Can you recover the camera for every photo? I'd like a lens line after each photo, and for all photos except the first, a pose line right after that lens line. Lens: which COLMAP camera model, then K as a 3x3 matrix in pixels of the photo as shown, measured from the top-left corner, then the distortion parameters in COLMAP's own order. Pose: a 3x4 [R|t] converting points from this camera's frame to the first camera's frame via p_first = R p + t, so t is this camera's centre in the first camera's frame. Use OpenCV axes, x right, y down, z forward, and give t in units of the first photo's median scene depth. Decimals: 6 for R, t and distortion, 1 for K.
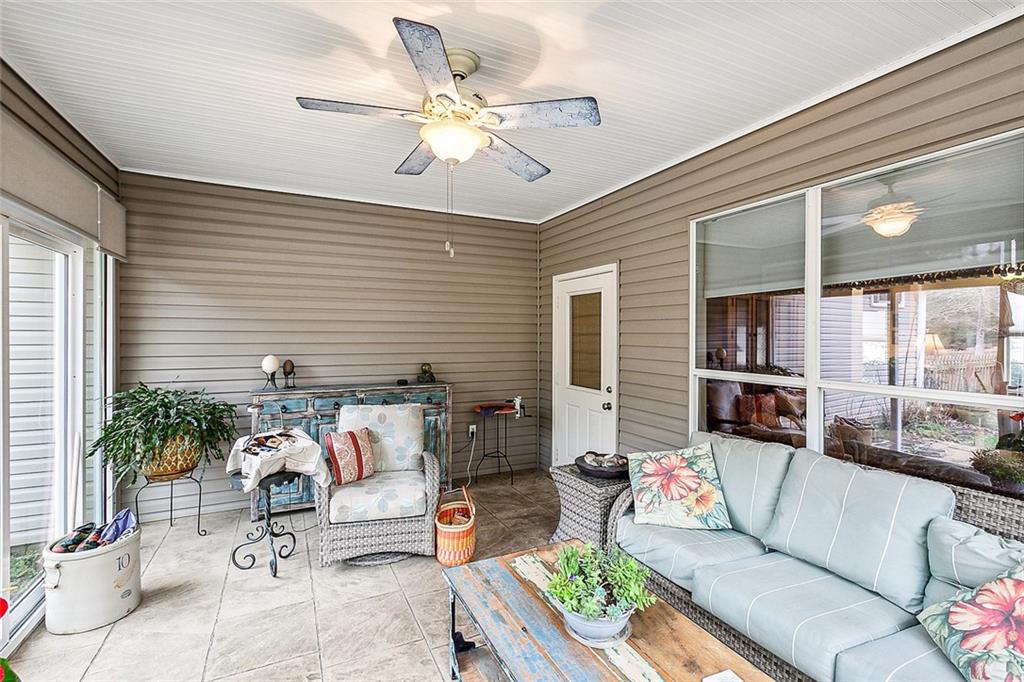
lens RADIAL K [[466.3, 0, 509.3], [0, 466.3, 336.4], [0, 0, 1]] dist [-0.000020, 0.000549]
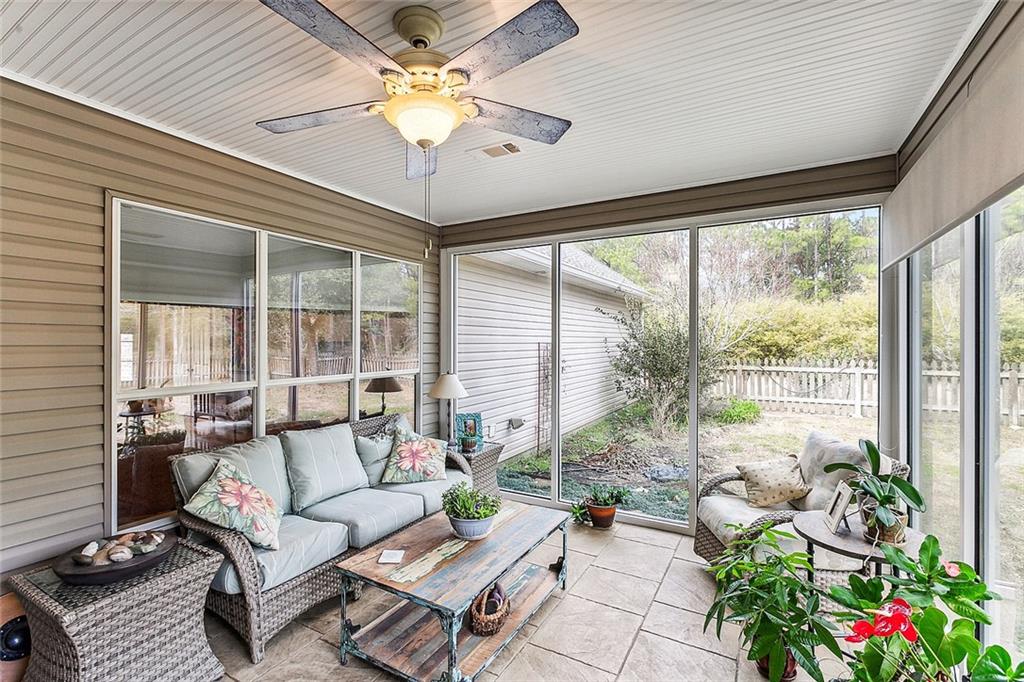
lens RADIAL K [[466.3, 0, 507.3], [0, 466.3, 342.7], [0, 0, 1]] dist [-0.000020, 0.000549]
pose [[-0.568399, 0.000425, 0.822753, -0.935096], [0.002831, 0.999995, 0.001439, -0.013634], [-0.822748, 0.003147, -0.568397, 1.406426]]
